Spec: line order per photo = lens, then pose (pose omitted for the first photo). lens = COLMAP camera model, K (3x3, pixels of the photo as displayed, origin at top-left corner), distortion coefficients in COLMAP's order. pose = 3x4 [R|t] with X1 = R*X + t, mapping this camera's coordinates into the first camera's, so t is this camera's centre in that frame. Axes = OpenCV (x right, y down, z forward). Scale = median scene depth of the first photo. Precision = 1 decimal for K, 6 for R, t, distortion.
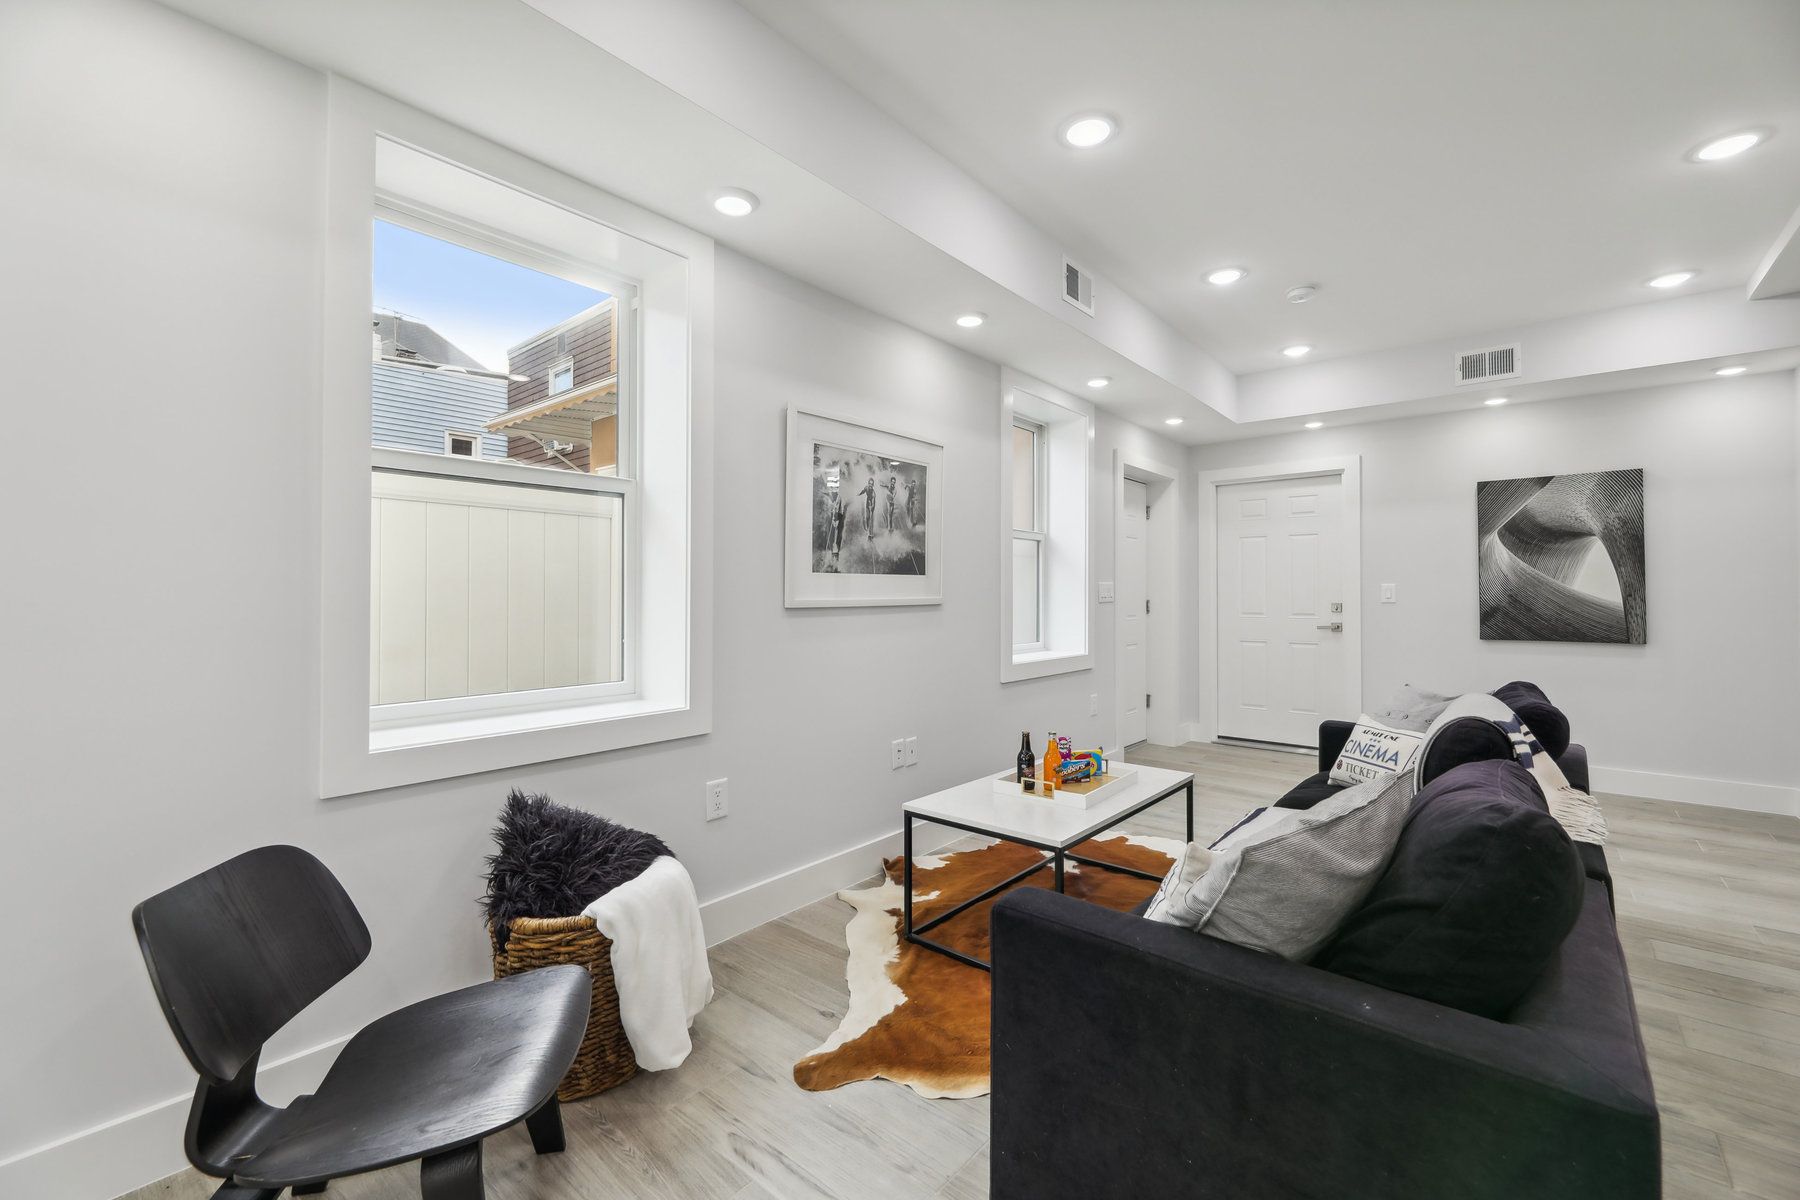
lens RADIAL K [[740.0, 0, 905.8], [0, 740.0, 592.4], [0, 0, 1]] dist [-0.001134, -0.000853]
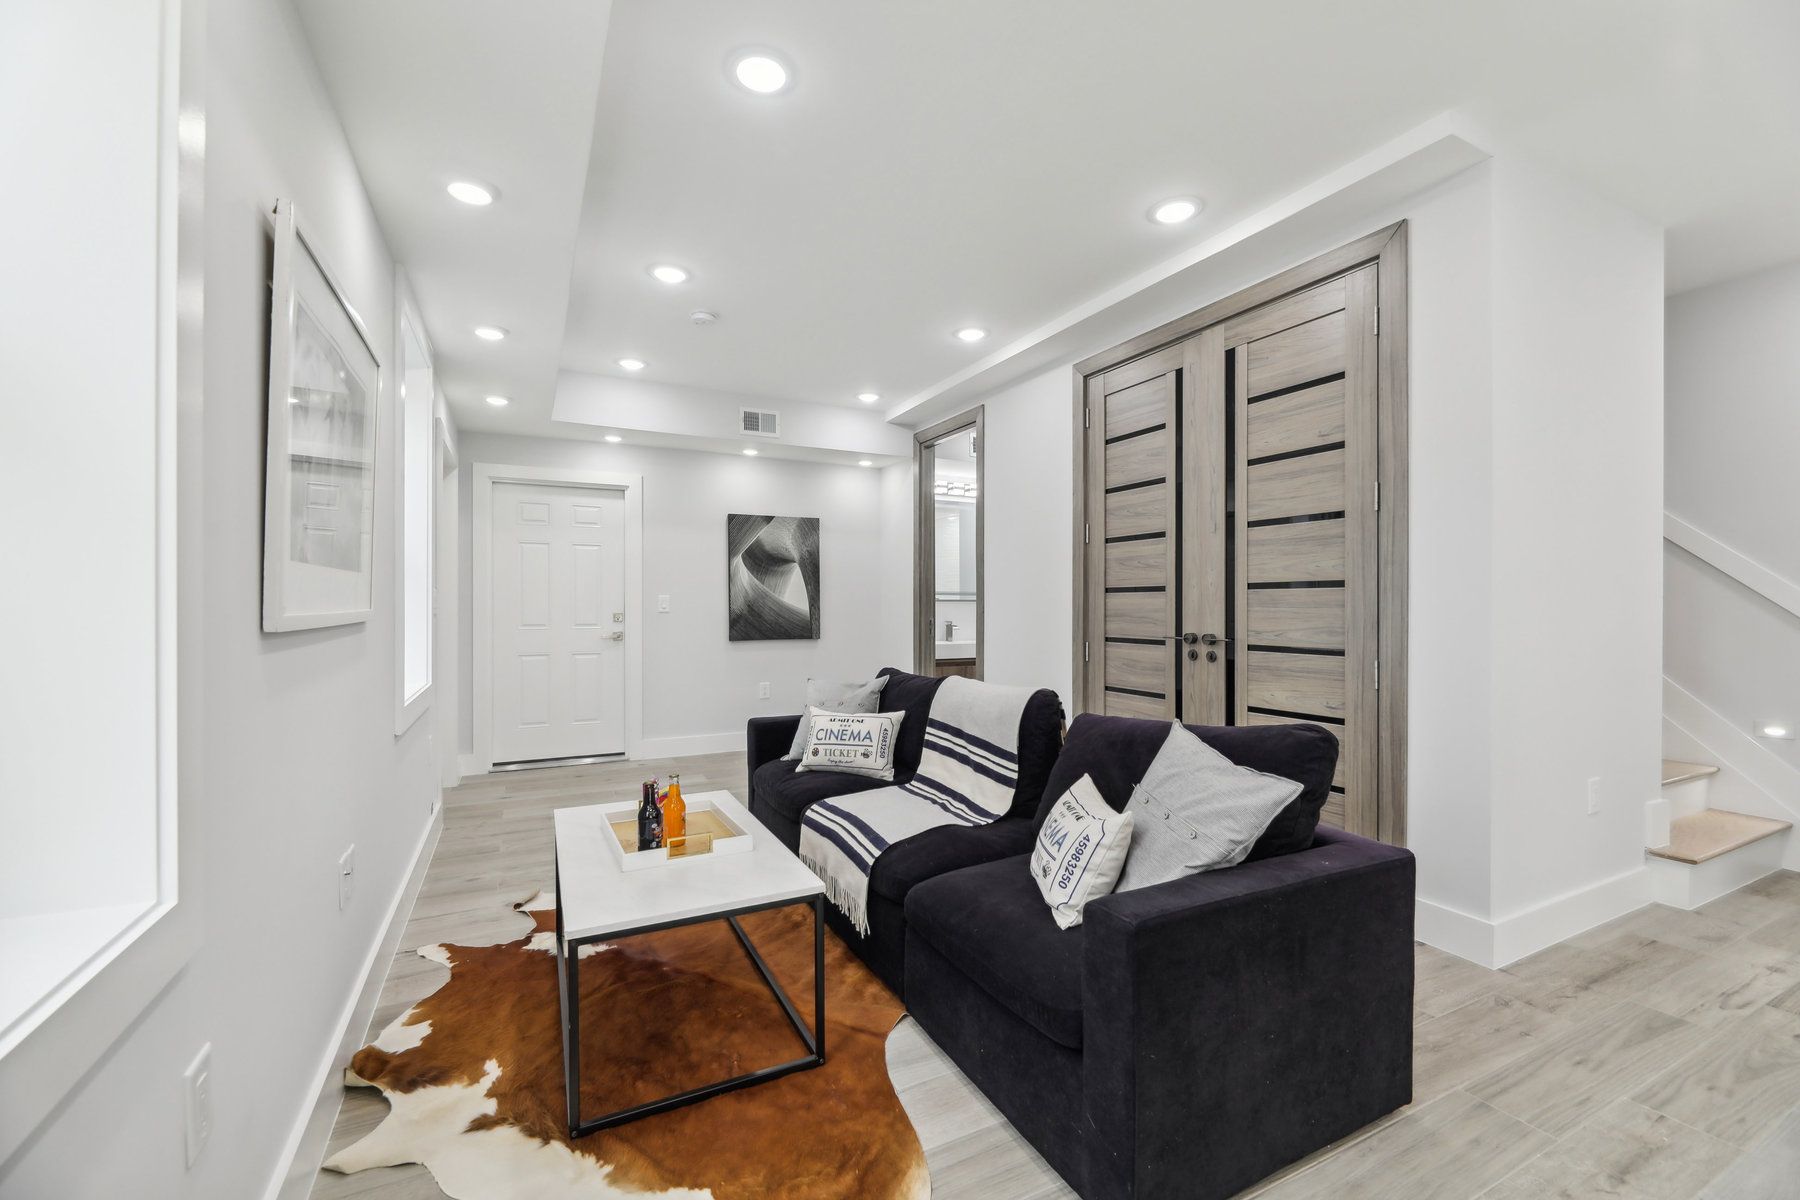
lens RADIAL K [[738.4, 0, 897.1], [0, 738.4, 605.1], [0, 0, 1]] dist [-0.001167, -0.000872]
pose [[0.394041, -0.000556, 0.919093, -0.361338], [-0.002931, 0.999994, 0.001862, 0.000676], [-0.919088, -0.003428, 0.394037, 0.366032]]
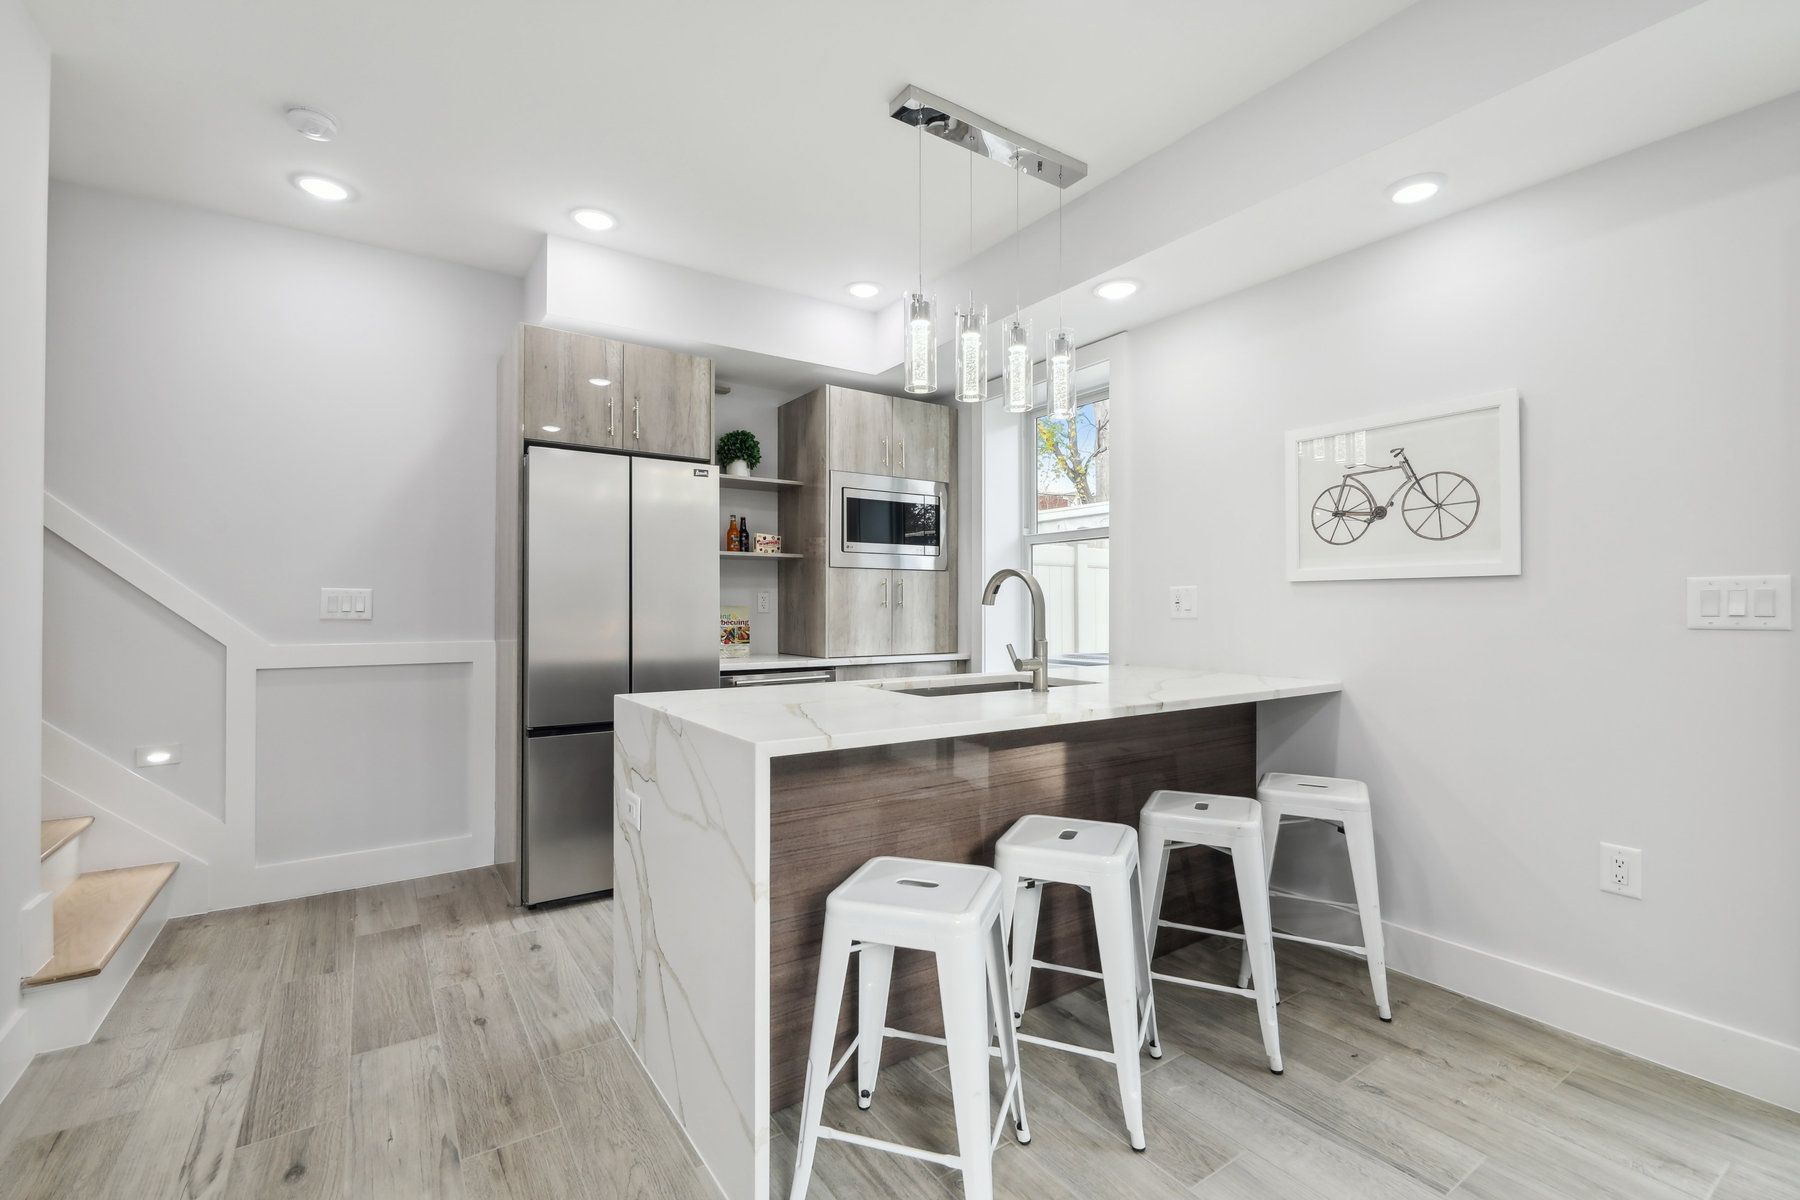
lens RADIAL K [[790.5, 0, 900.0], [0, 790.5, 600.0], [0, 0, 1]] dist [-0.003507, -0.000670]
pose [[-0.962872, 0.000538, 0.269959, -0.019740], [-0.002489, 0.999938, -0.010869, 0.000359], [-0.269948, -0.011138, -0.962811, 0.295717]]
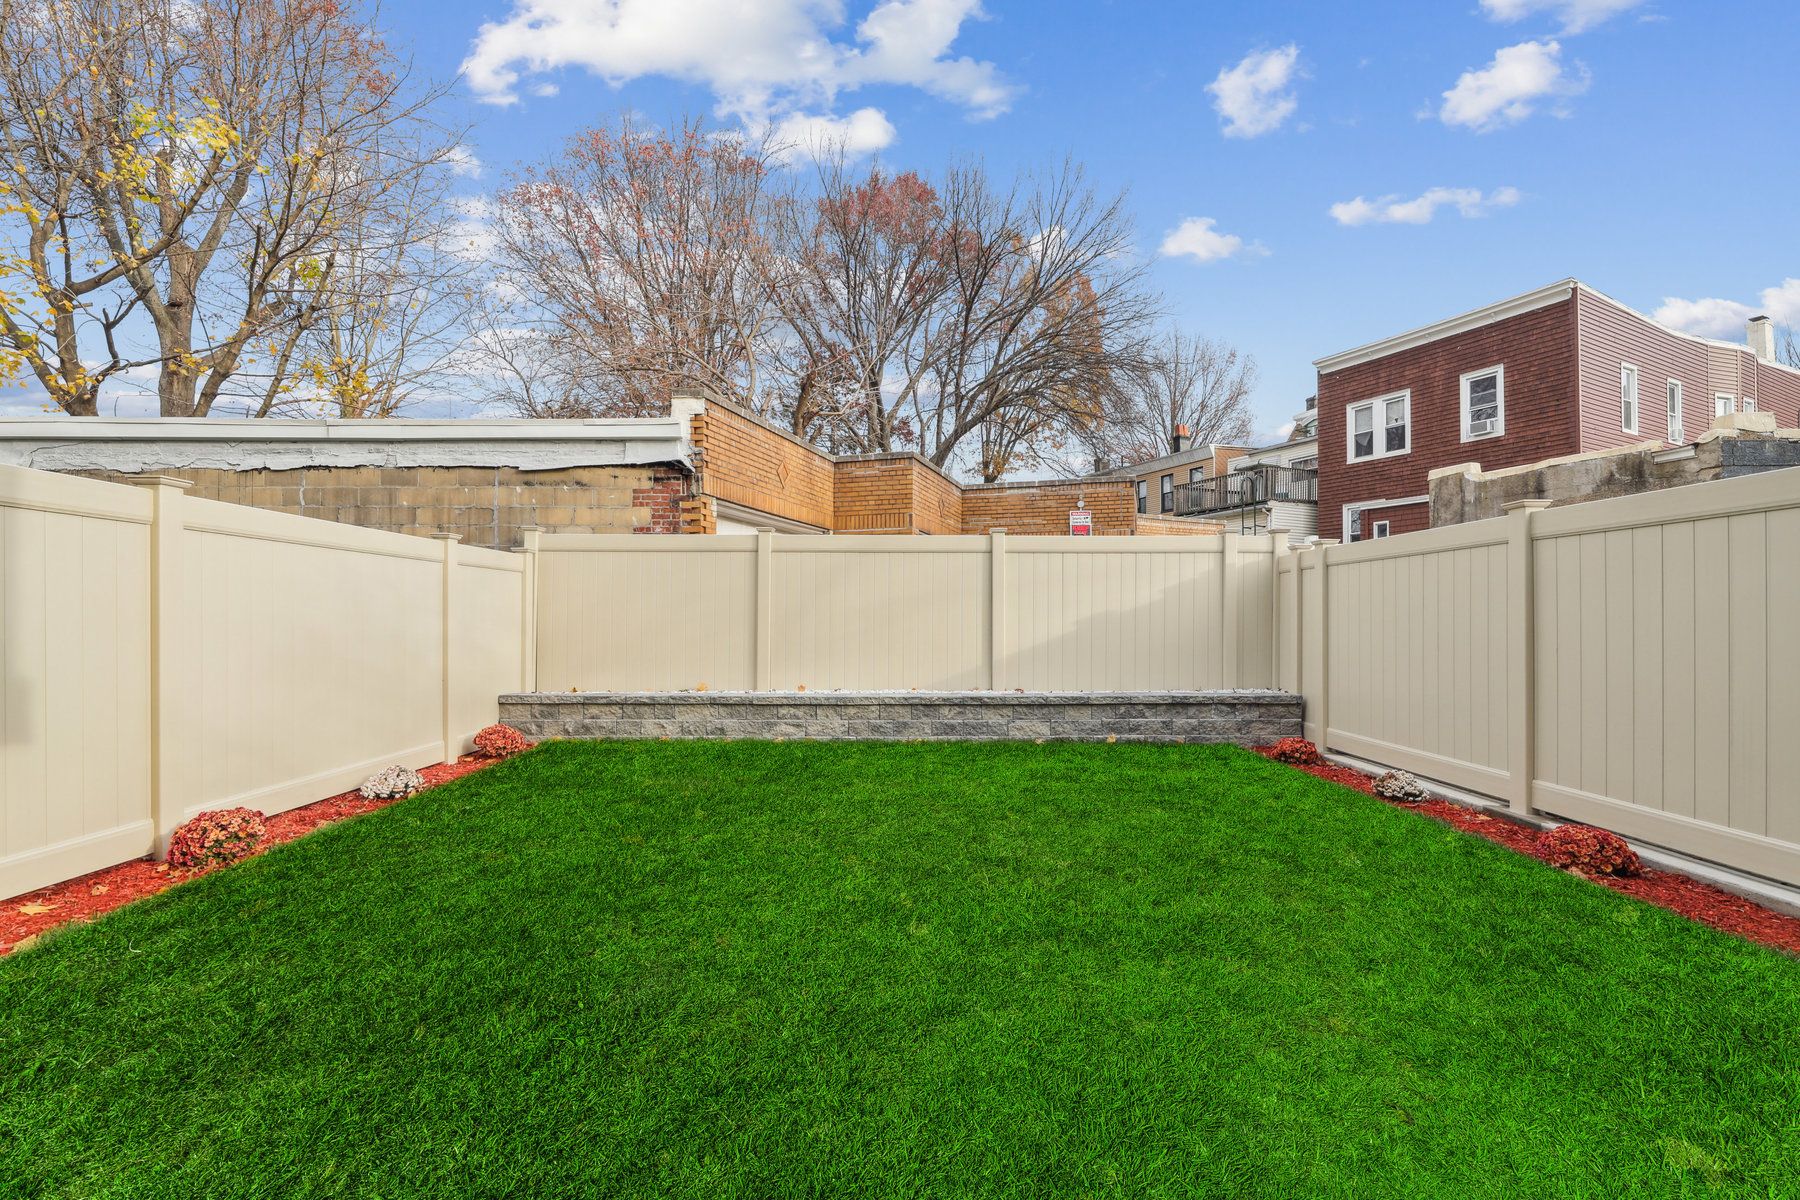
lens RADIAL K [[731.7, 0, 902.3], [0, 731.7, 602.2], [0, 0, 1]] dist [-0.000517, -0.003139]
pose [[-0.759966, -0.016852, -0.649744, -0.522273], [-0.000191, 0.999670, -0.025704, 0.027593], [0.649963, -0.019410, -0.759718, -0.885231]]
